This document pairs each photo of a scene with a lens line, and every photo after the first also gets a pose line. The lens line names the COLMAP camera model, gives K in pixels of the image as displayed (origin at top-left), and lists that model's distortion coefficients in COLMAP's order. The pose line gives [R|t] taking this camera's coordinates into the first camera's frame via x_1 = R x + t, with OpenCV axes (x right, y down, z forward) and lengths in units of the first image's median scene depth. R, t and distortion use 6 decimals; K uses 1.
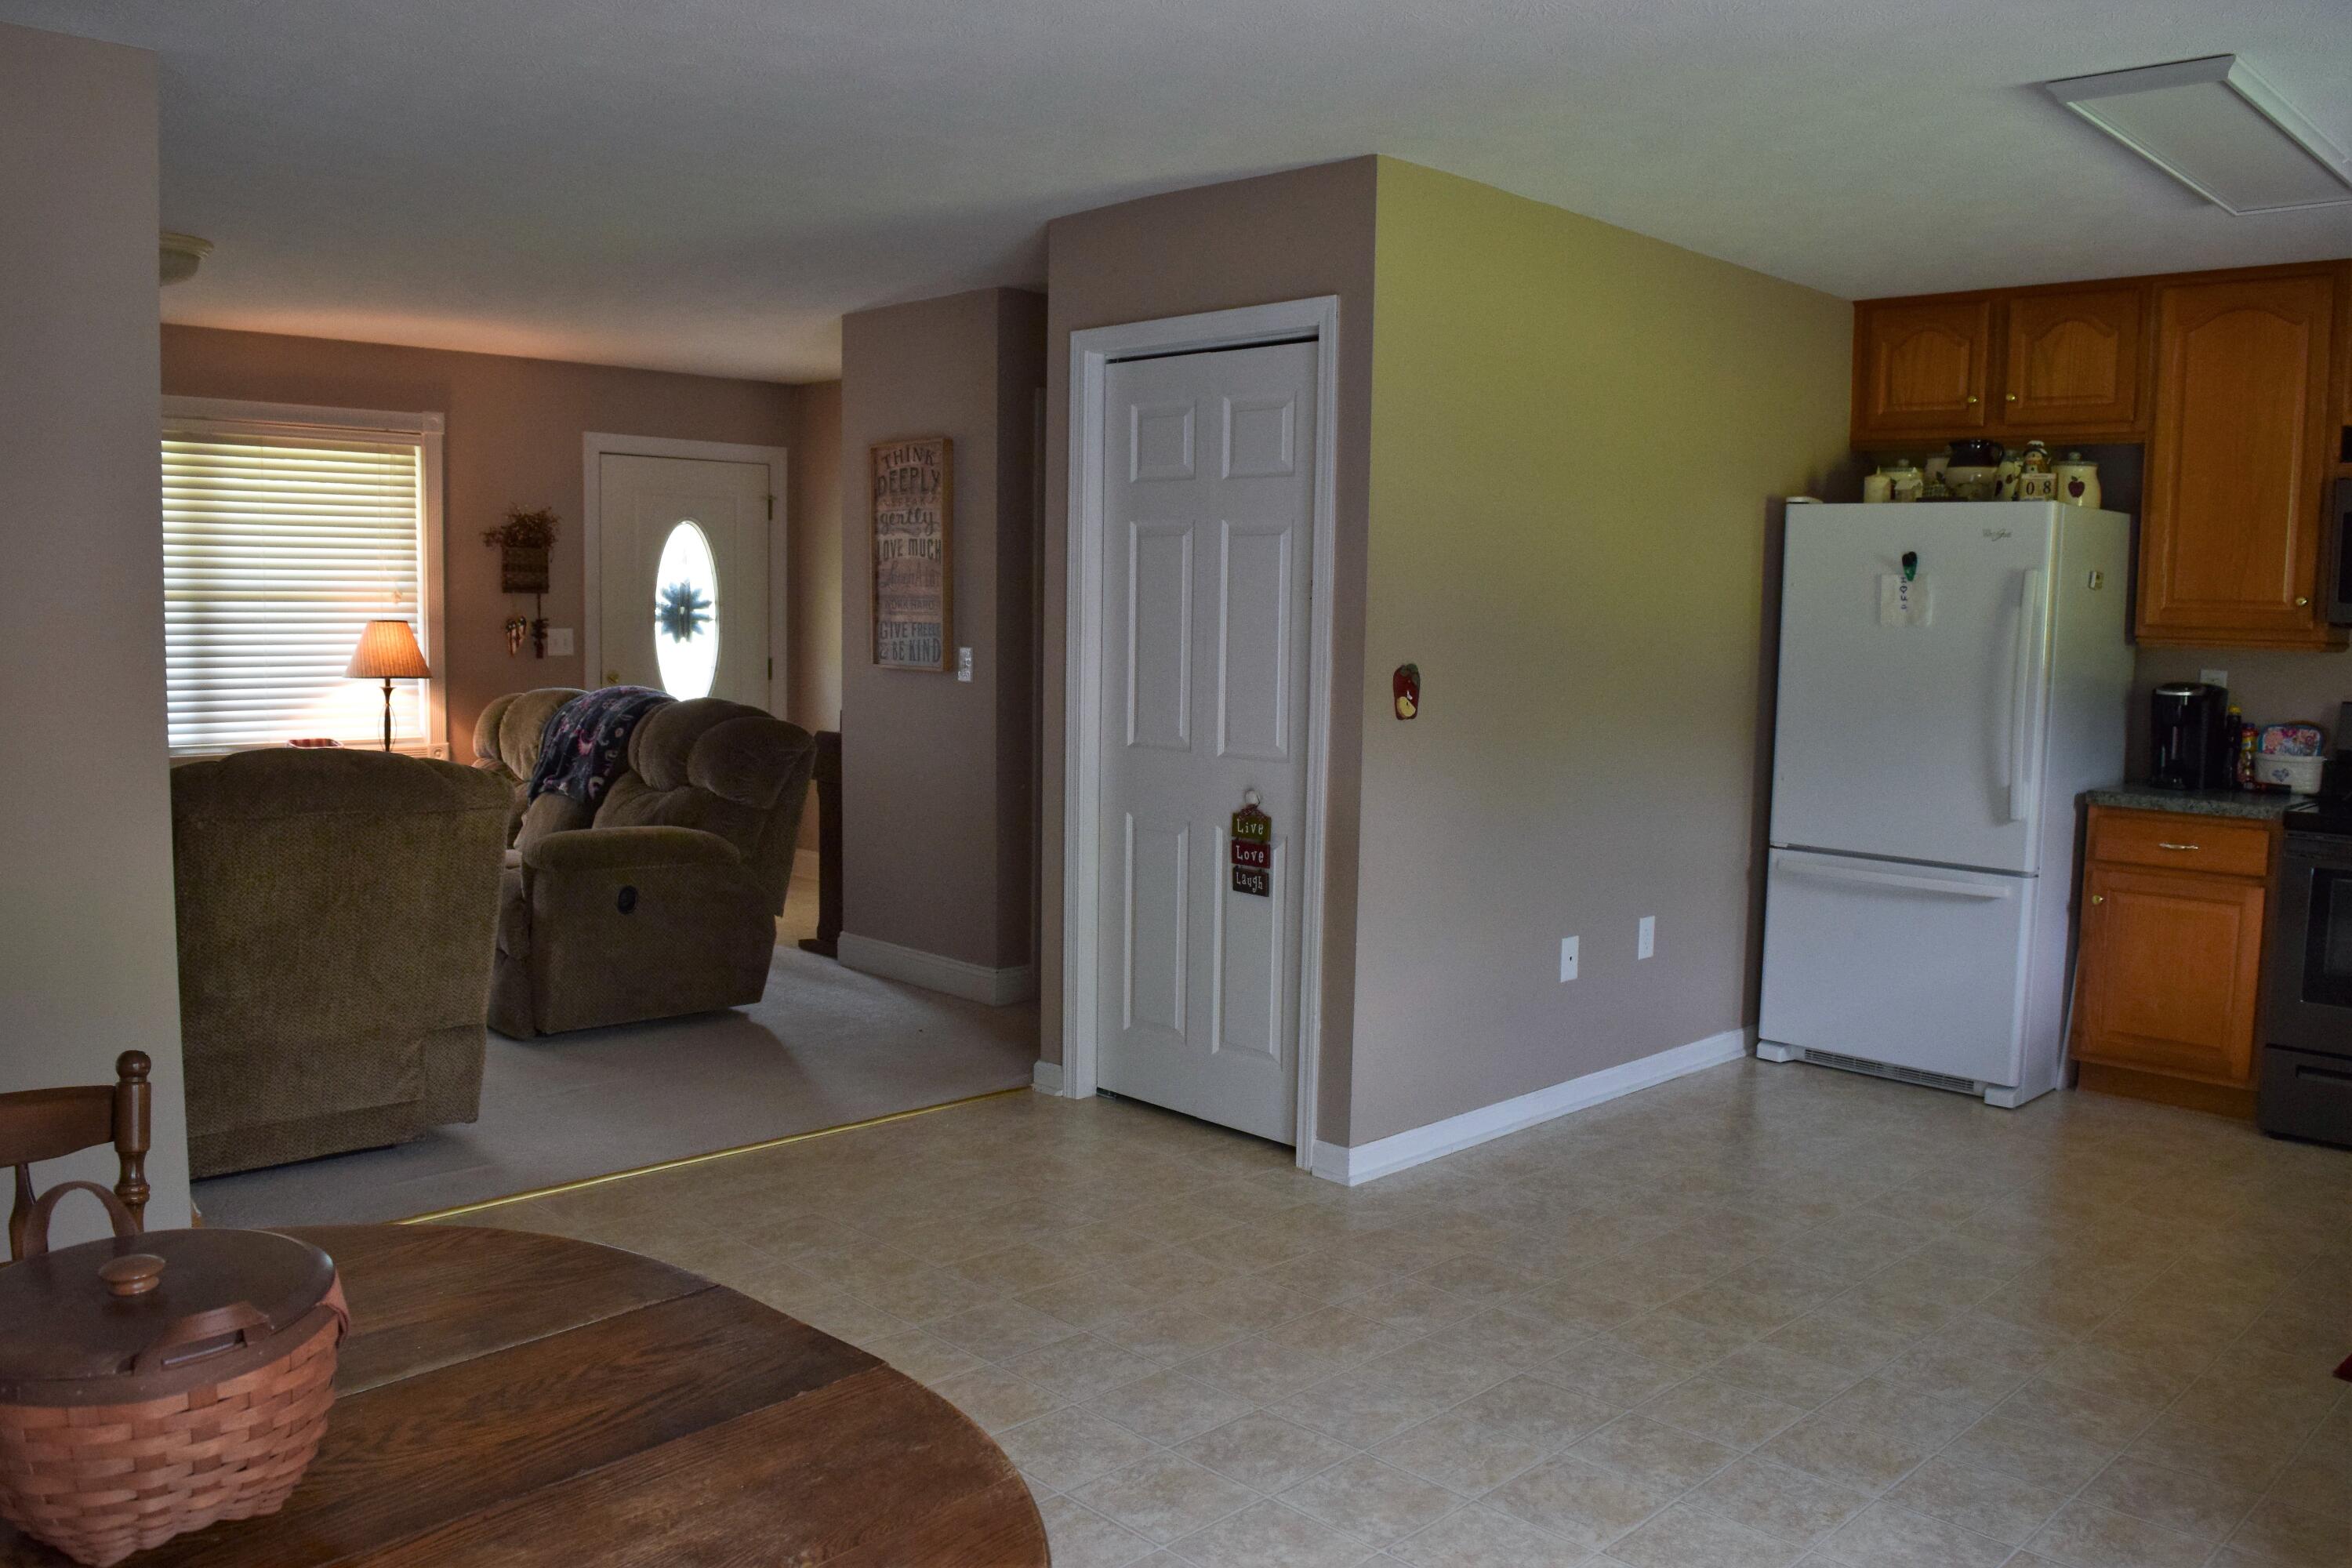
lens RADIAL K [[1841.9, 0, 1176.0], [0, 1841.9, 784.0], [0, 0, 1]] dist [-0.092654, 0.017086]
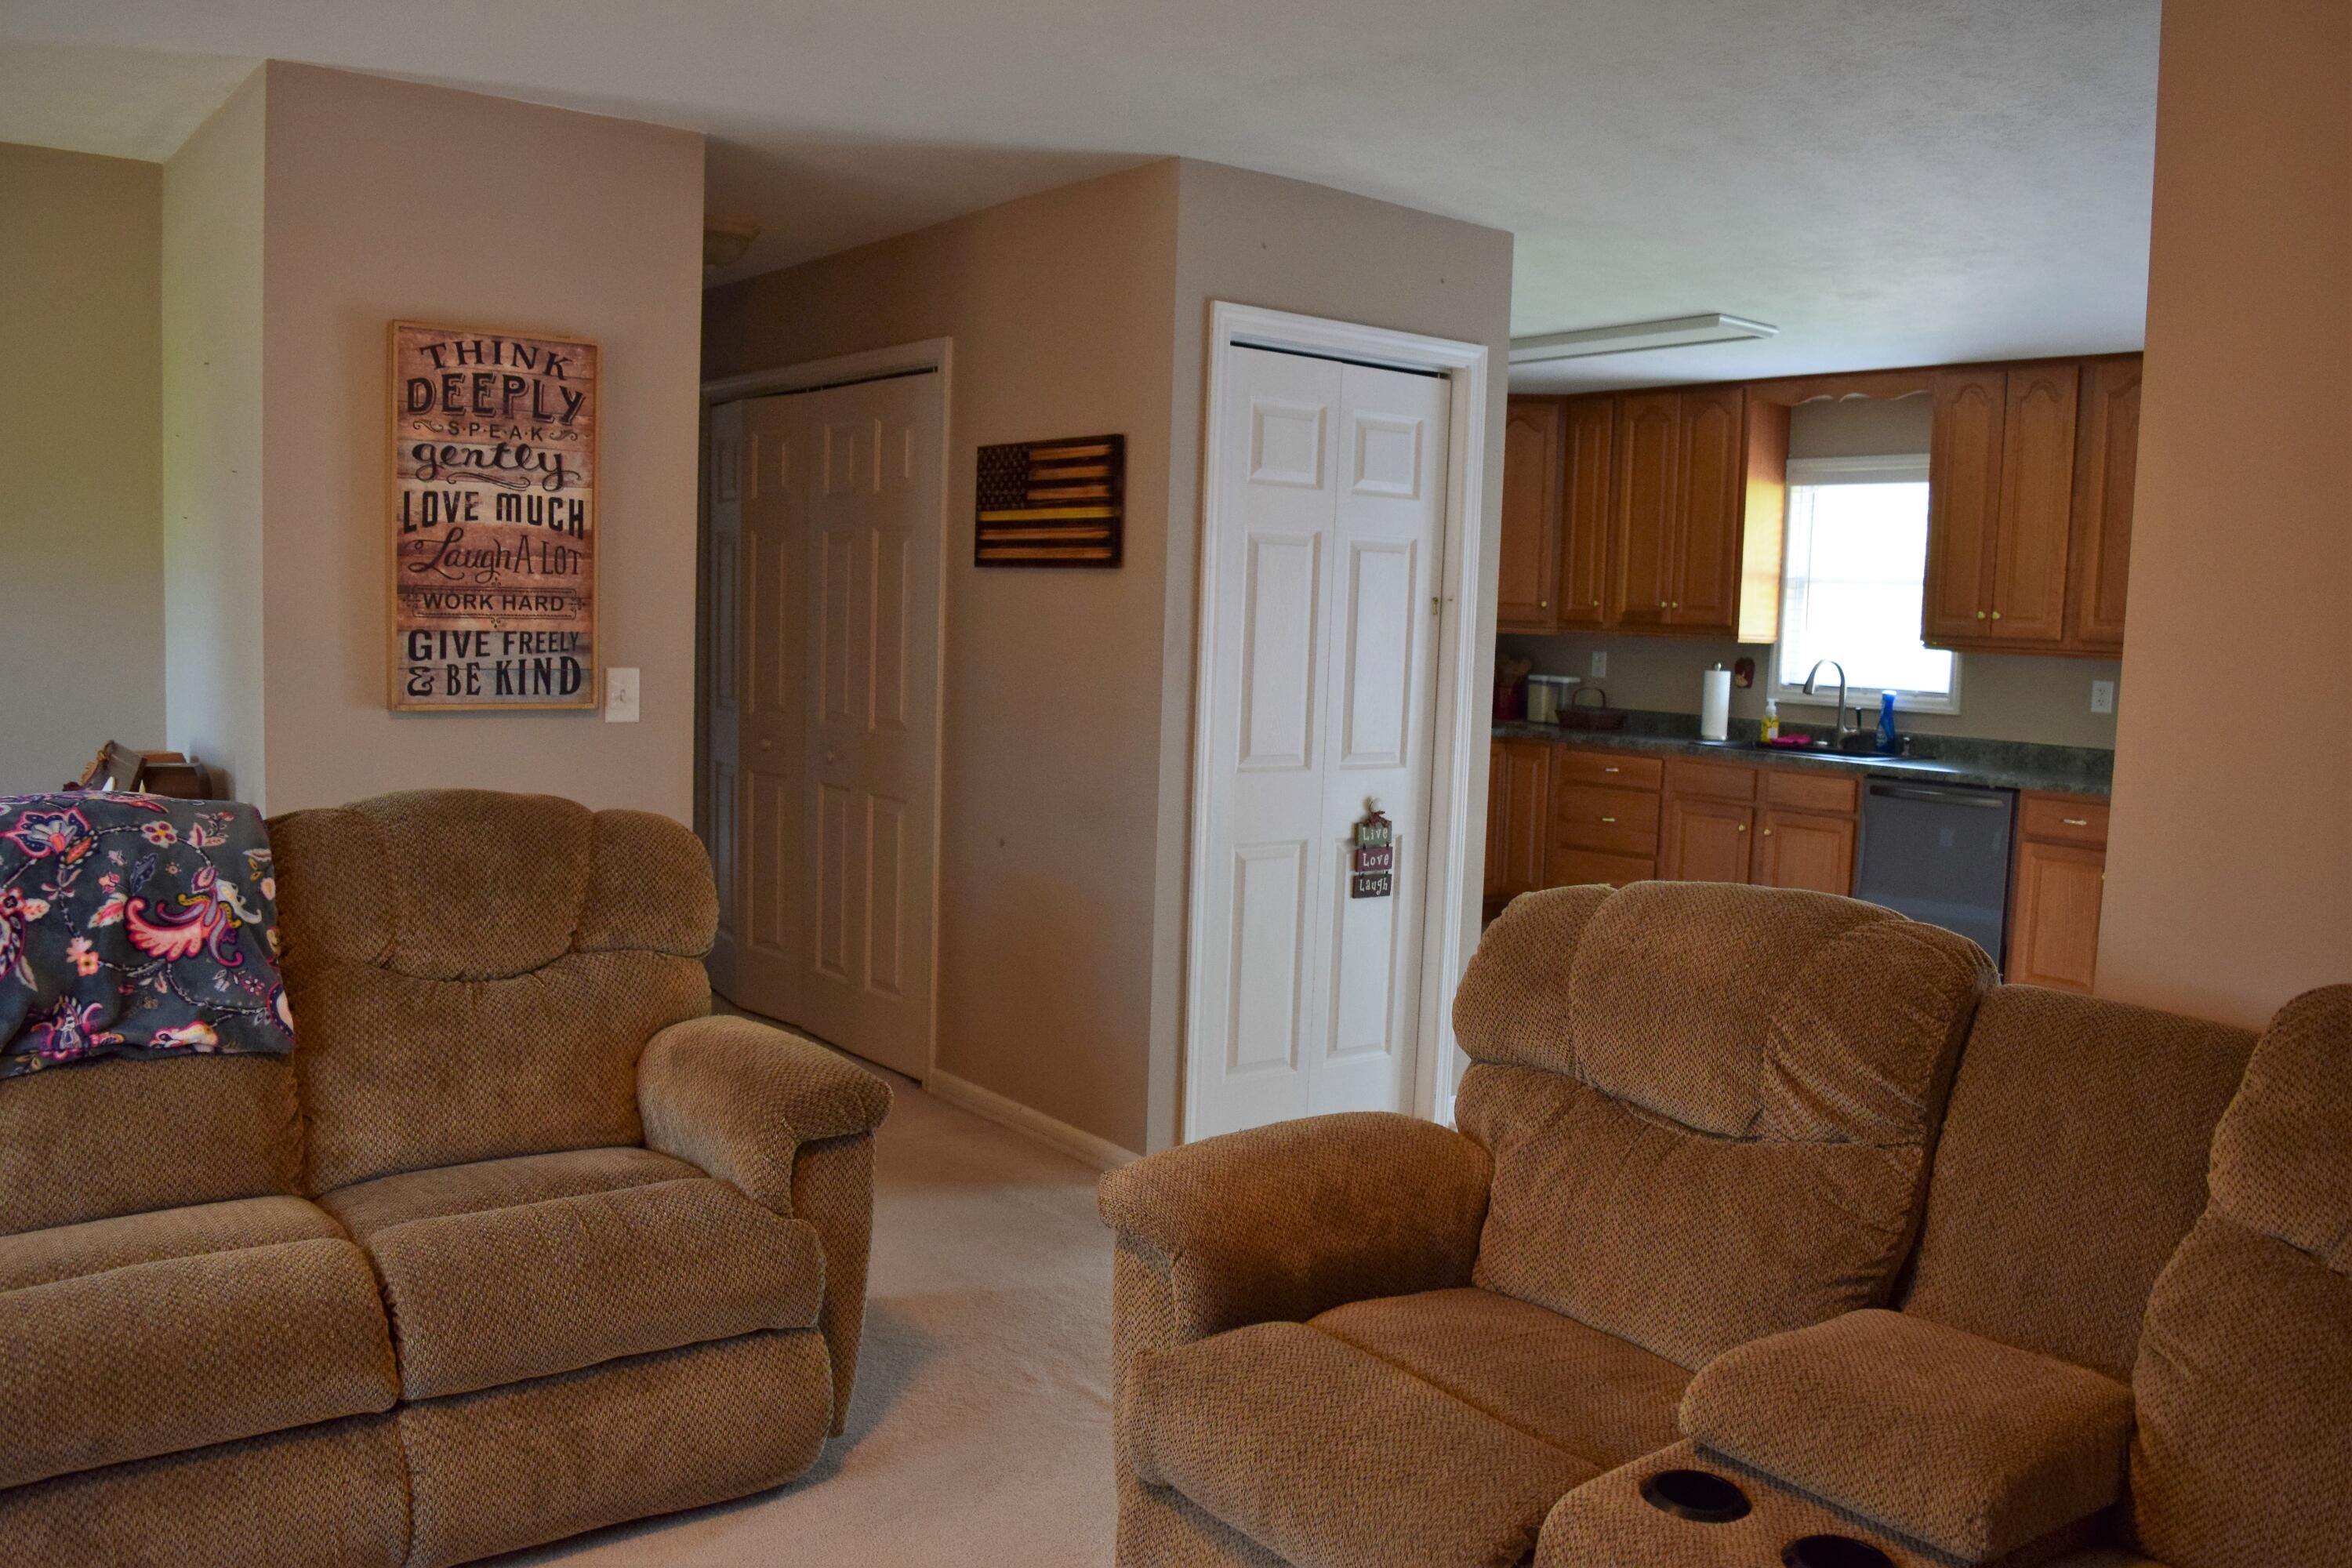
lens RADIAL K [[1841.9, 0, 1176.0], [0, 1841.9, 784.0], [0, 0, 1]] dist [-0.092654, 0.017086]
pose [[0.116465, -0.114997, 0.986515, -0.722320], [0.063238, 0.992118, 0.108184, -0.089692], [-0.991179, 0.049786, 0.122819, 0.714900]]
